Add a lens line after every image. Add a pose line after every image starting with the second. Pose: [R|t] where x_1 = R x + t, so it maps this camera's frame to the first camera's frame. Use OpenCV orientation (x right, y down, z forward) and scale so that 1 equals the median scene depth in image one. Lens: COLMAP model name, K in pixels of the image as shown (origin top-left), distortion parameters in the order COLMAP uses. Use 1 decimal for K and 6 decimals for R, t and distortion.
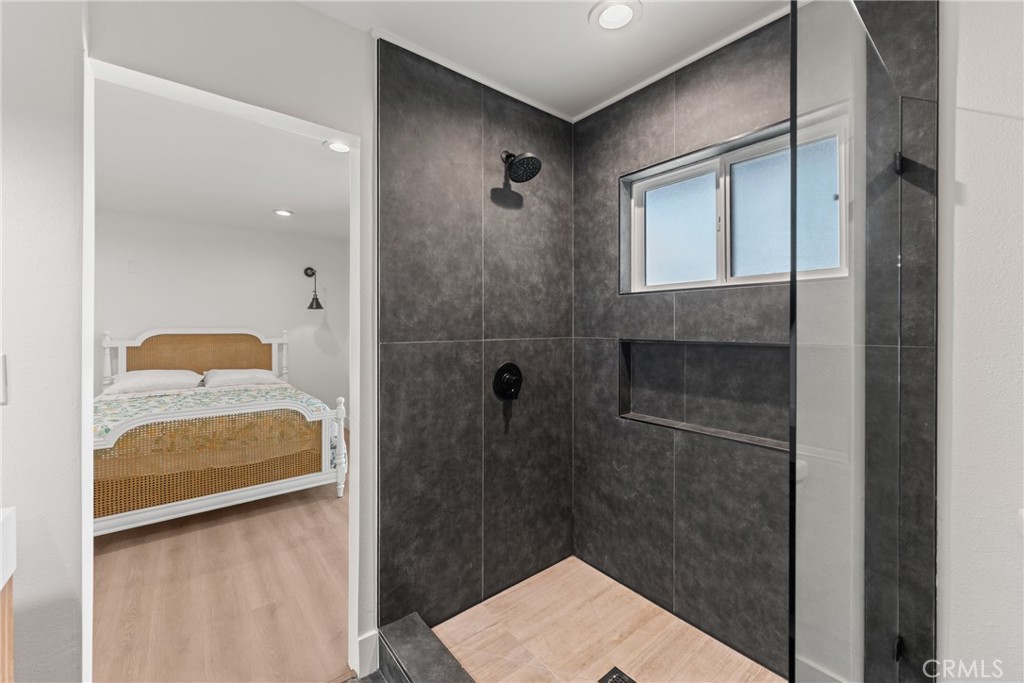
lens RADIAL K [[413.7, 0, 512.6], [0, 413.7, 331.8], [0, 0, 1]] dist [-0.002290, -0.000316]
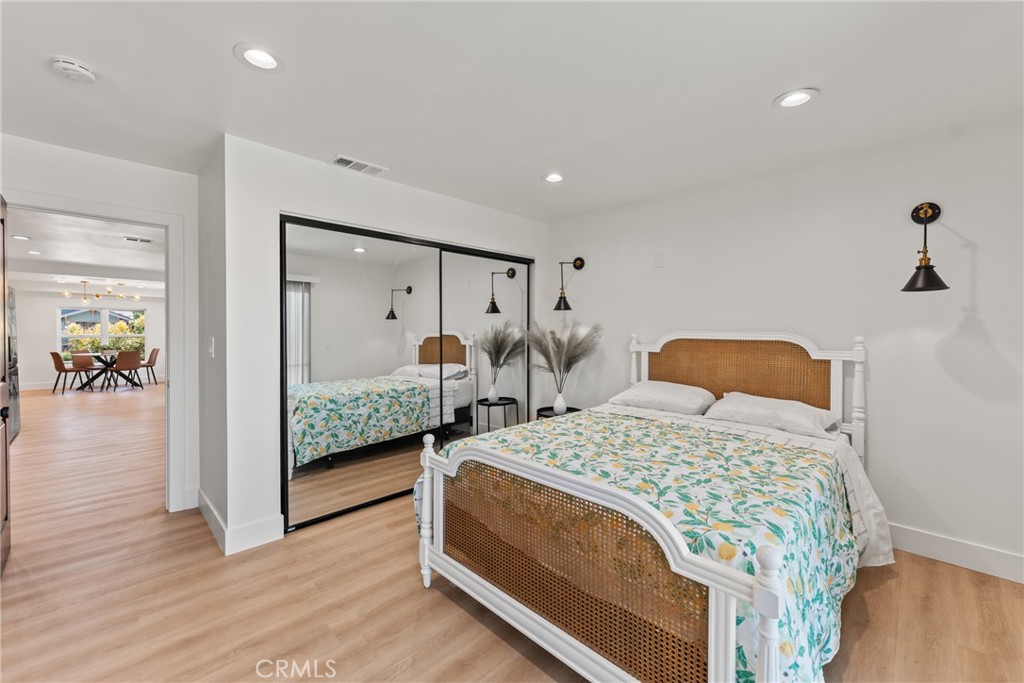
lens RADIAL K [[413.7, 0, 504.6], [0, 413.7, 334.2], [0, 0, 1]] dist [-0.002290, -0.000316]
pose [[0.108025, 0.011083, -0.994086, -0.088206], [-0.019249, 0.999774, 0.009054, -0.003115], [0.993962, 0.018157, 0.108214, 0.542121]]
